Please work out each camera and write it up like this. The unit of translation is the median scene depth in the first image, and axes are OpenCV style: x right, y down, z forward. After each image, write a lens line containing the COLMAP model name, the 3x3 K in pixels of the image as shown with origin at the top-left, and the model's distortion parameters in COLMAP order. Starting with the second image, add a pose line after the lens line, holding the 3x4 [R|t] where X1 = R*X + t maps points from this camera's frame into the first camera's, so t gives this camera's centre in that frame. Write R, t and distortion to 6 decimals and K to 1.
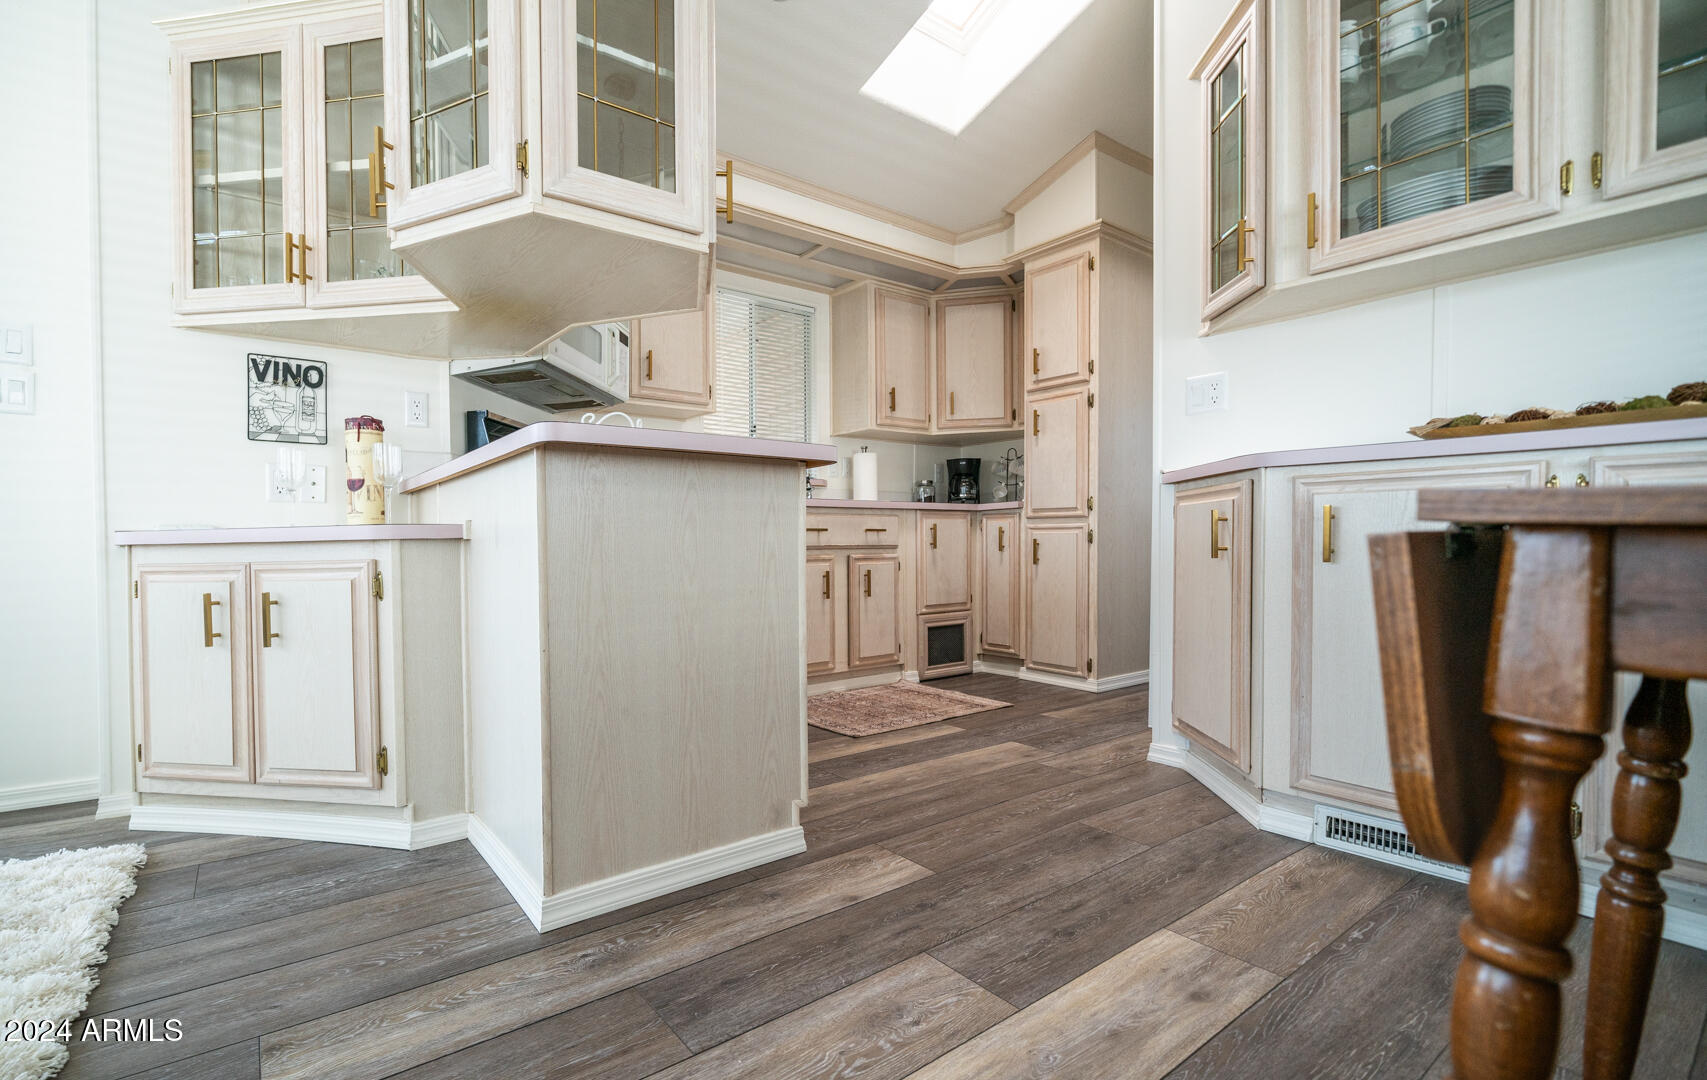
lens RADIAL K [[734.7, 0, 736.7], [0, 734.7, 552.1], [0, 0, 1]] dist [-0.003285, 0.000996]
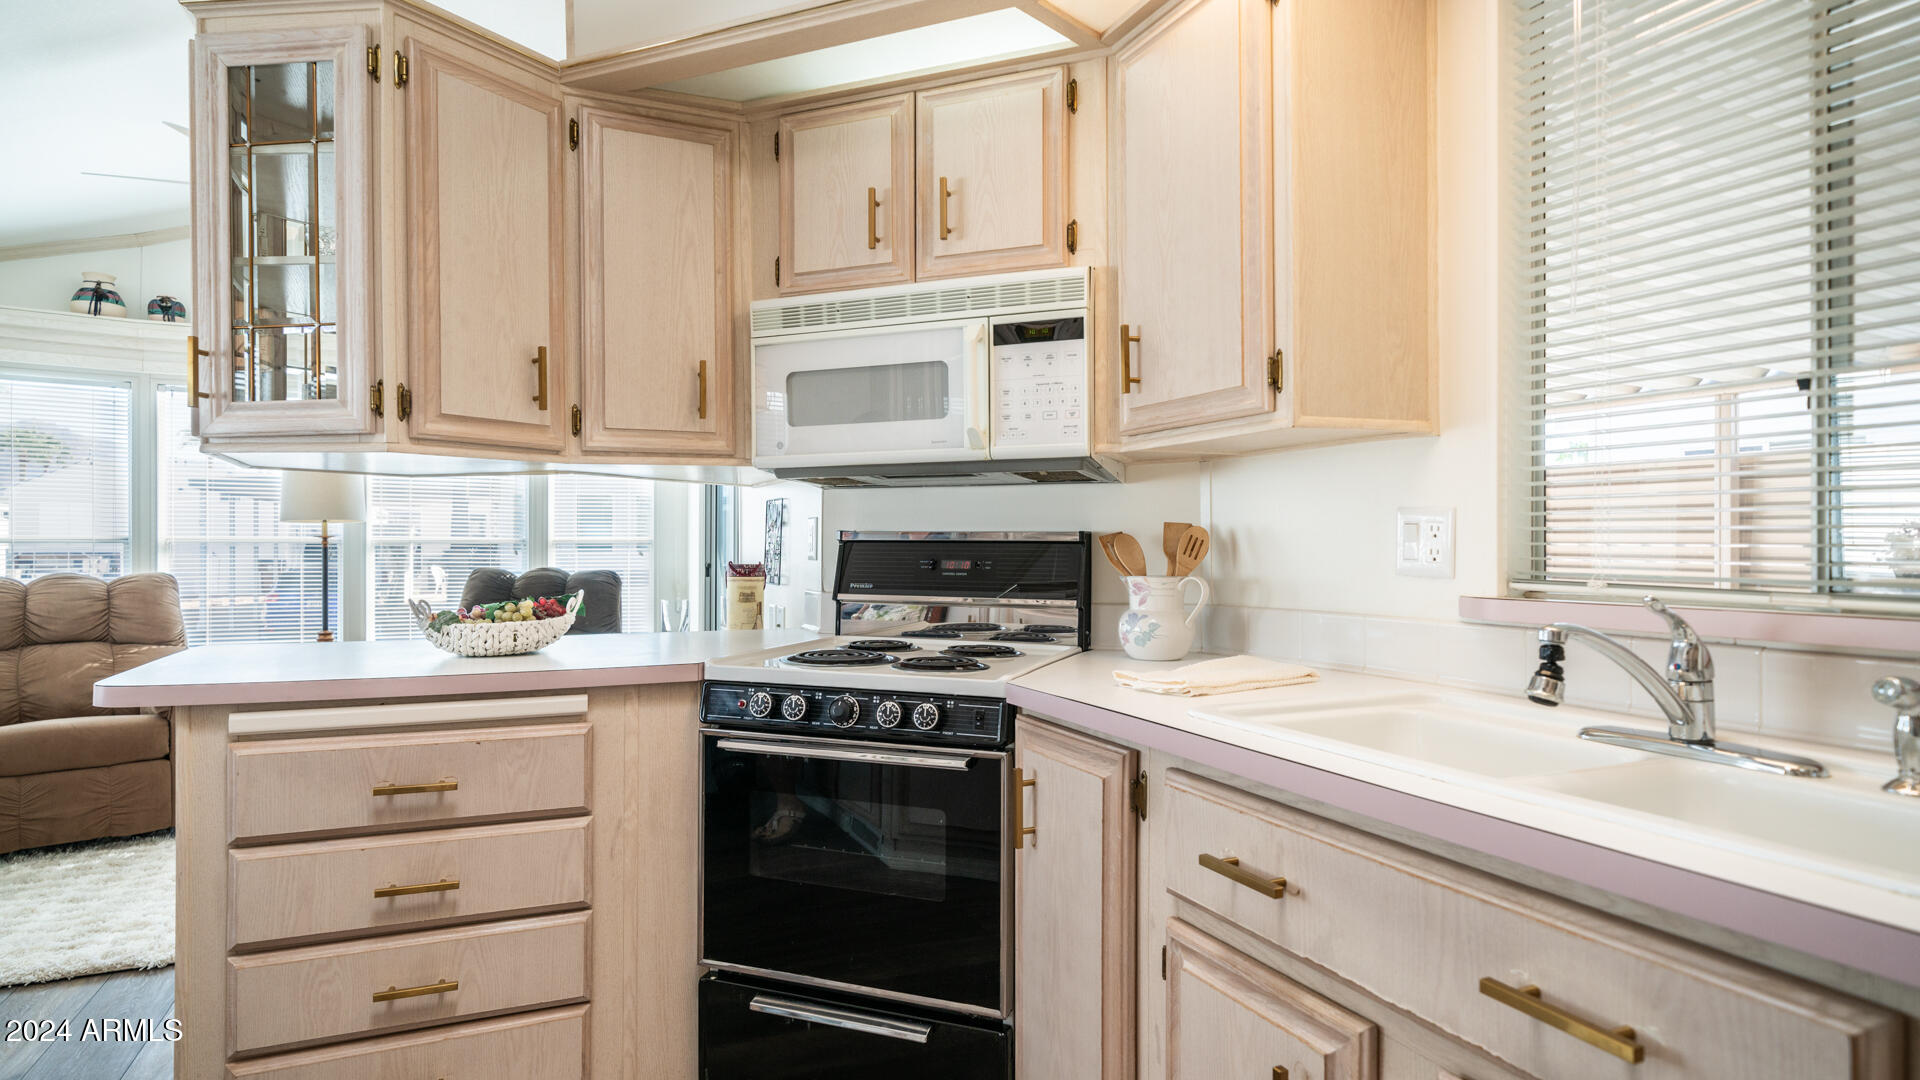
lens RADIAL K [[1003.4, 0, 956.6], [0, 1003.4, 550.0], [0, 0, 1]] dist [0.000710, 0.002422]
pose [[-0.158337, 0.017262, -0.987234, 0.683675], [-0.009386, 0.999776, 0.018987, -0.219593], [0.987341, 0.012273, -0.158139, 1.421262]]
